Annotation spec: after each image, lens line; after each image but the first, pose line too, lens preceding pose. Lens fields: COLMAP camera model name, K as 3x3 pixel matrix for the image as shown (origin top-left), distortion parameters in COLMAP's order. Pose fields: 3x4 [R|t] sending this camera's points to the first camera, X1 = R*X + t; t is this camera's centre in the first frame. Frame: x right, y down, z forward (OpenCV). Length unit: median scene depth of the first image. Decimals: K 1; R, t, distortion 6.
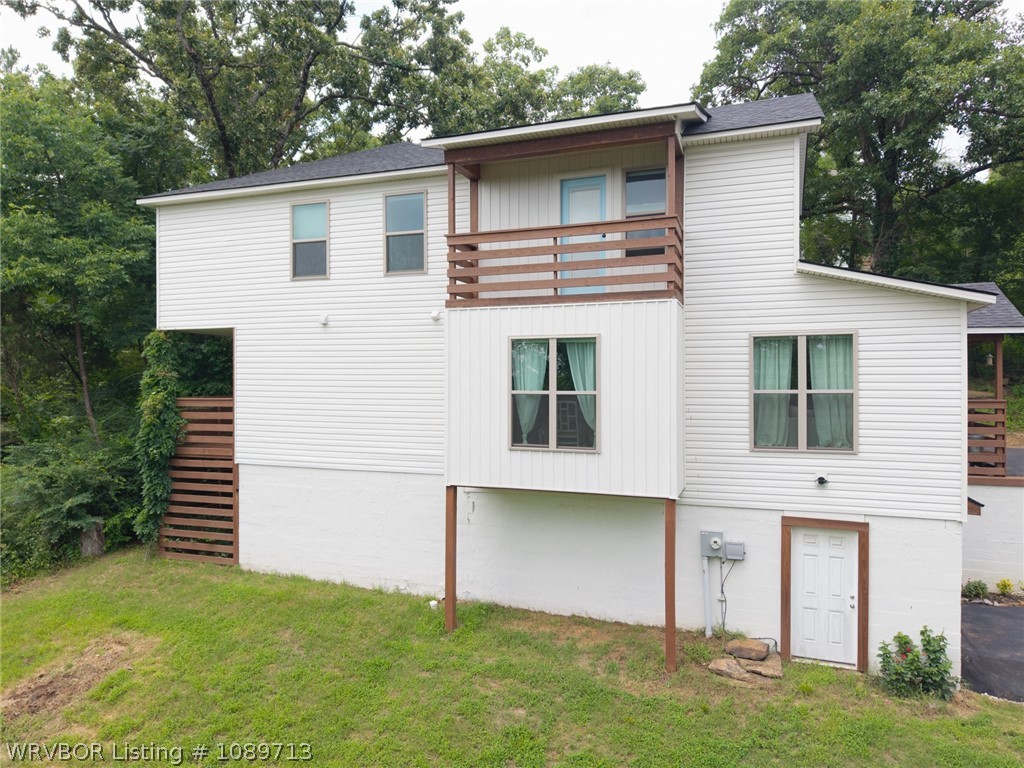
lens RADIAL K [[708.2, 0, 510.0], [0, 708.2, 384.3], [0, 0, 1]] dist [0.011457, -0.004826]
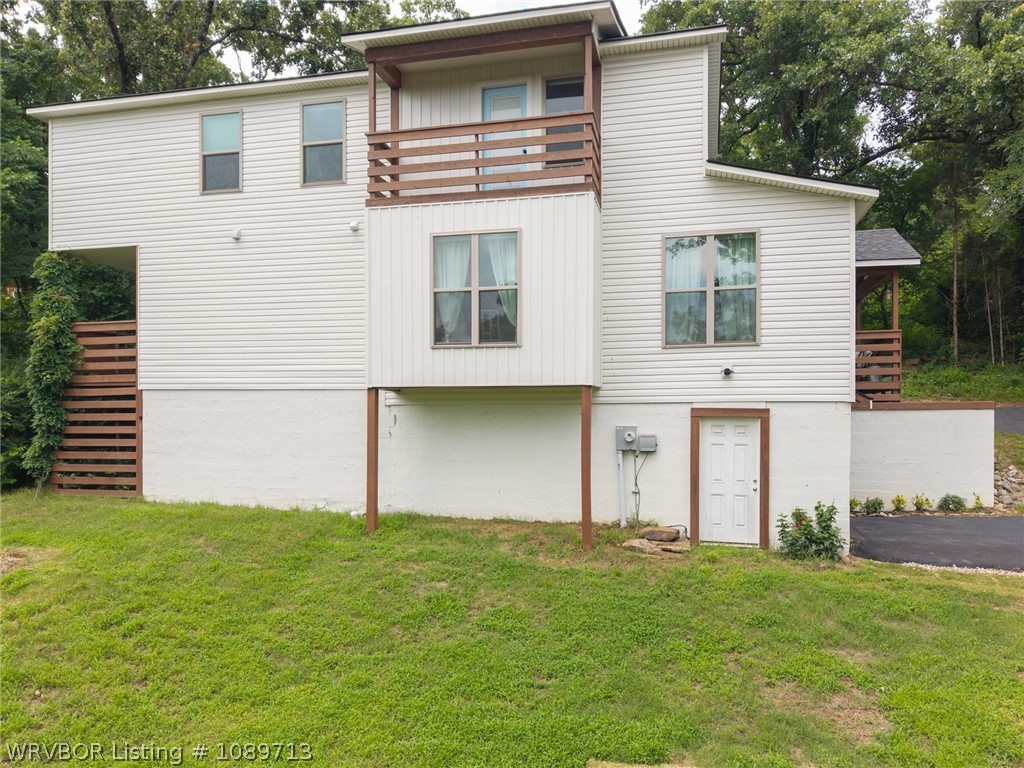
lens RADIAL K [[775.1, 0, 513.8], [0, 775.1, 436.0], [0, 0, 1]] dist [0.037757, -0.043128]
pose [[0.993906, 0.000866, 0.110228, -0.005703], [-0.000774, 0.999999, -0.000883, 0.215725], [-0.110228, 0.000792, 0.993906, -0.110135]]
